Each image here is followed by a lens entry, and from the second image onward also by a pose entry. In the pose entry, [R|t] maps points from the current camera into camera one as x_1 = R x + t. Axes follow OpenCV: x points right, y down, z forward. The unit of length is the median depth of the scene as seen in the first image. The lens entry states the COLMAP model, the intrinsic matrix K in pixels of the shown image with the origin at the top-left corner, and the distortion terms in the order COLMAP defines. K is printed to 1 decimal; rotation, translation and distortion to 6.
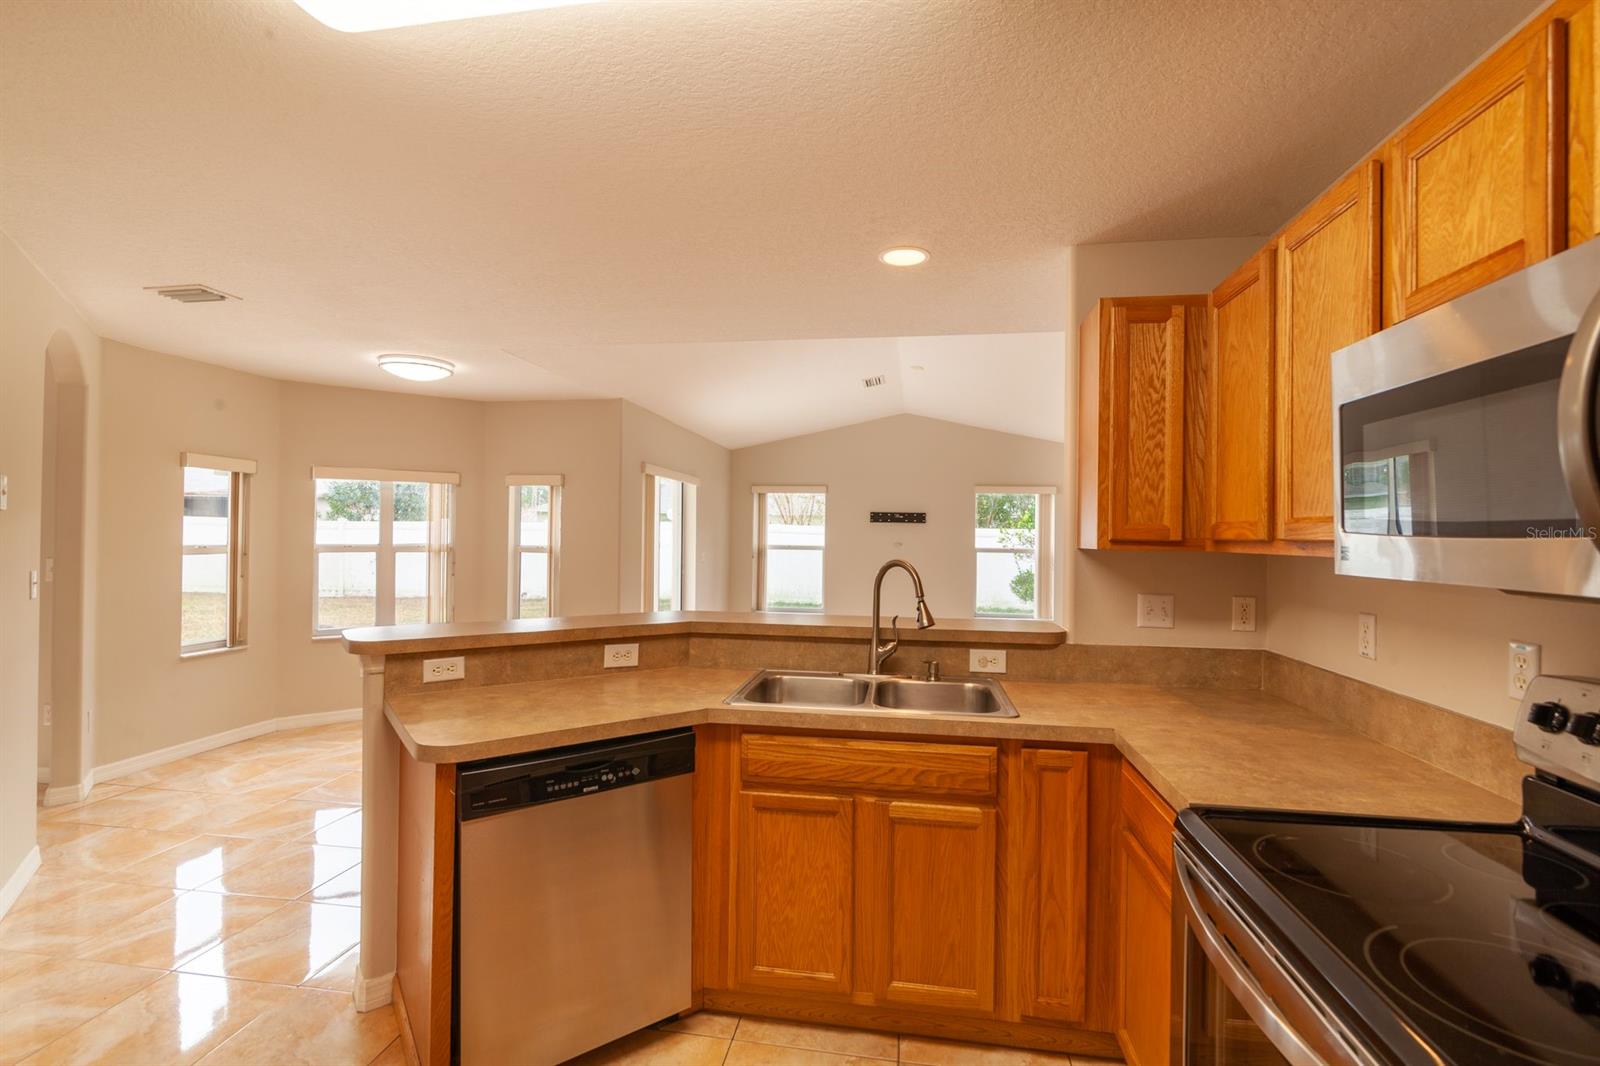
lens RADIAL K [[729.4, 0, 802.7], [0, 729.4, 532.7], [0, 0, 1]] dist [-0.001767, 0.000564]
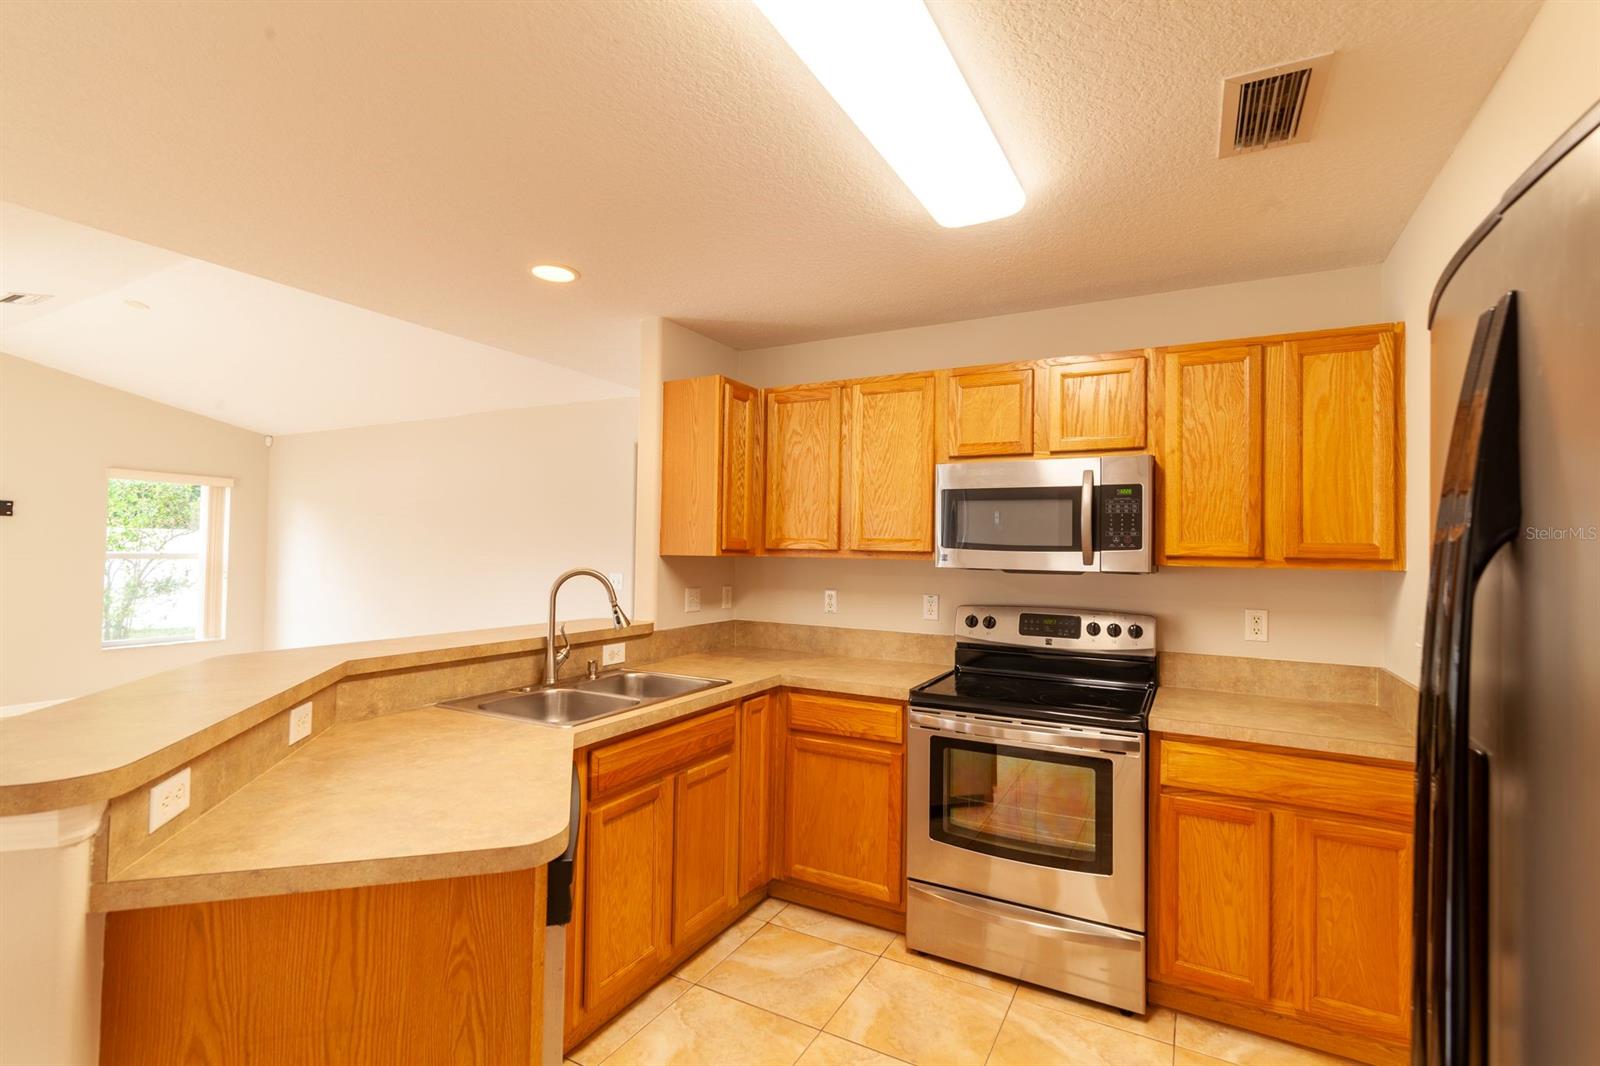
lens RADIAL K [[729.4, 0, 802.5], [0, 729.4, 532.3], [0, 0, 1]] dist [-0.001767, 0.000564]
pose [[0.334798, 0.015508, 0.942162, -0.336906], [-0.015353, 0.999822, -0.011001, -0.003773], [-0.942165, -0.010782, 0.334976, 0.153678]]
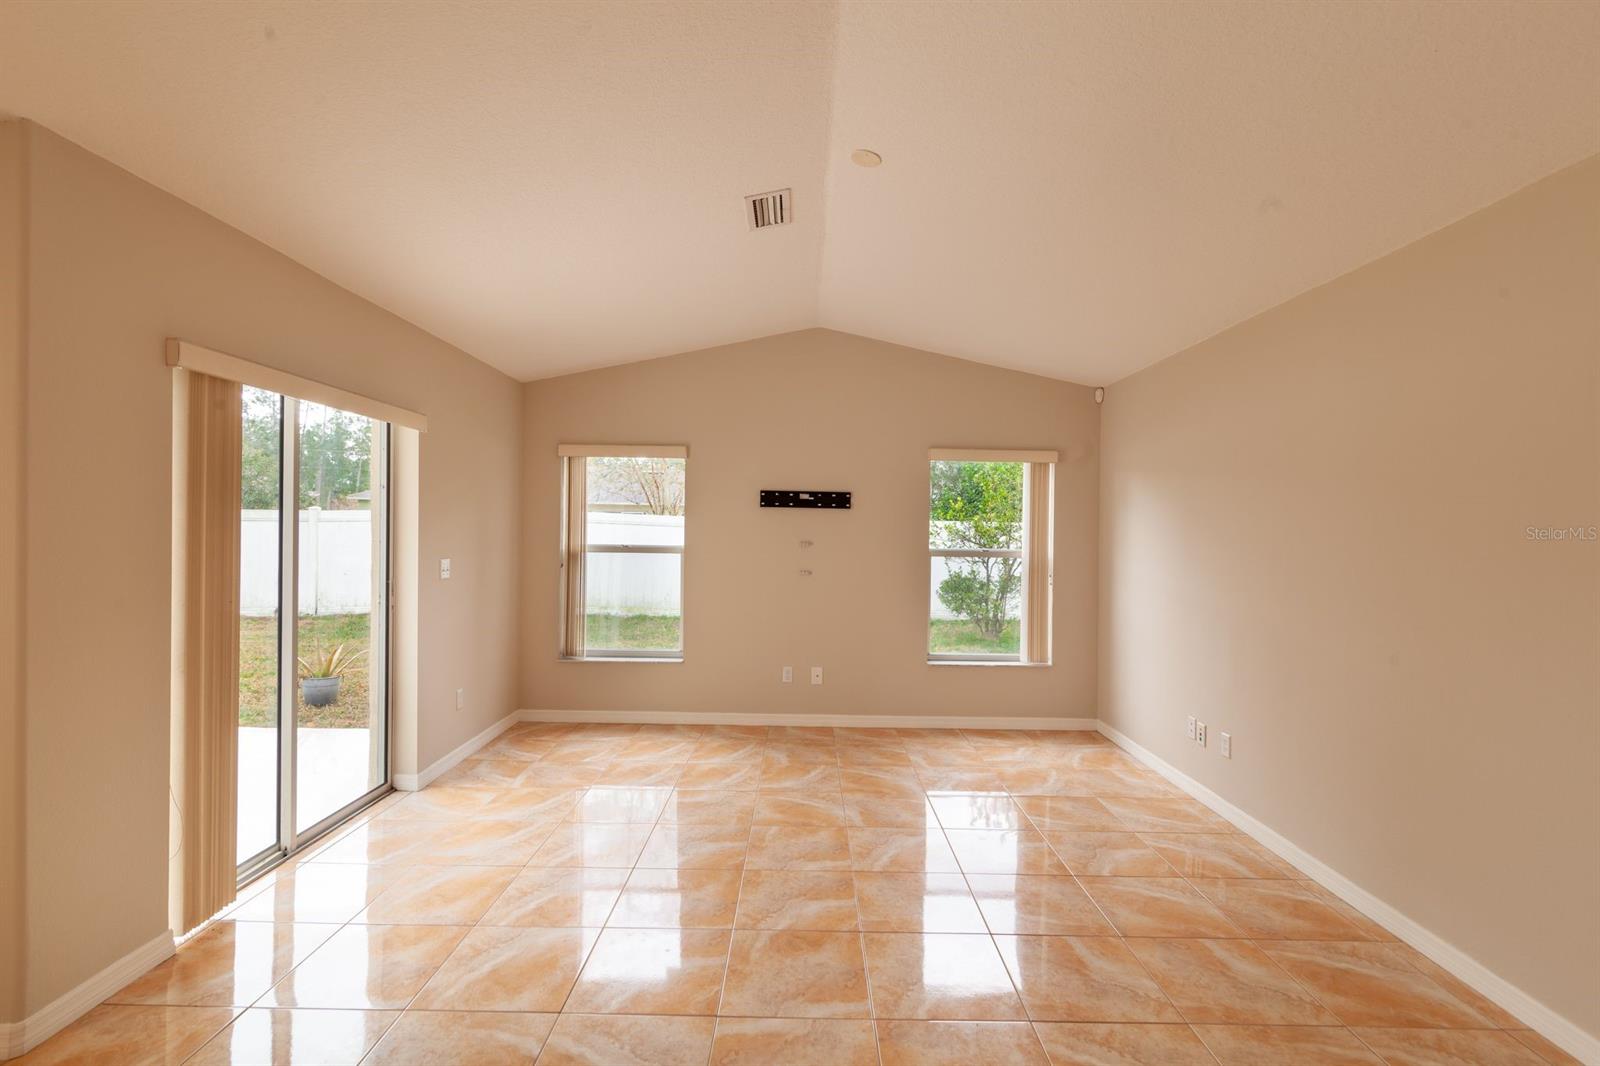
lens RADIAL K [[729.4, 0, 799.4], [0, 729.4, 531.2], [0, 0, 1]] dist [-0.001767, 0.000564]
pose [[0.988649, 0.000162, 0.150246, 0.053885], [-0.001293, 0.999972, 0.007430, 0.001366], [-0.150240, -0.007540, 0.988621, 0.630698]]
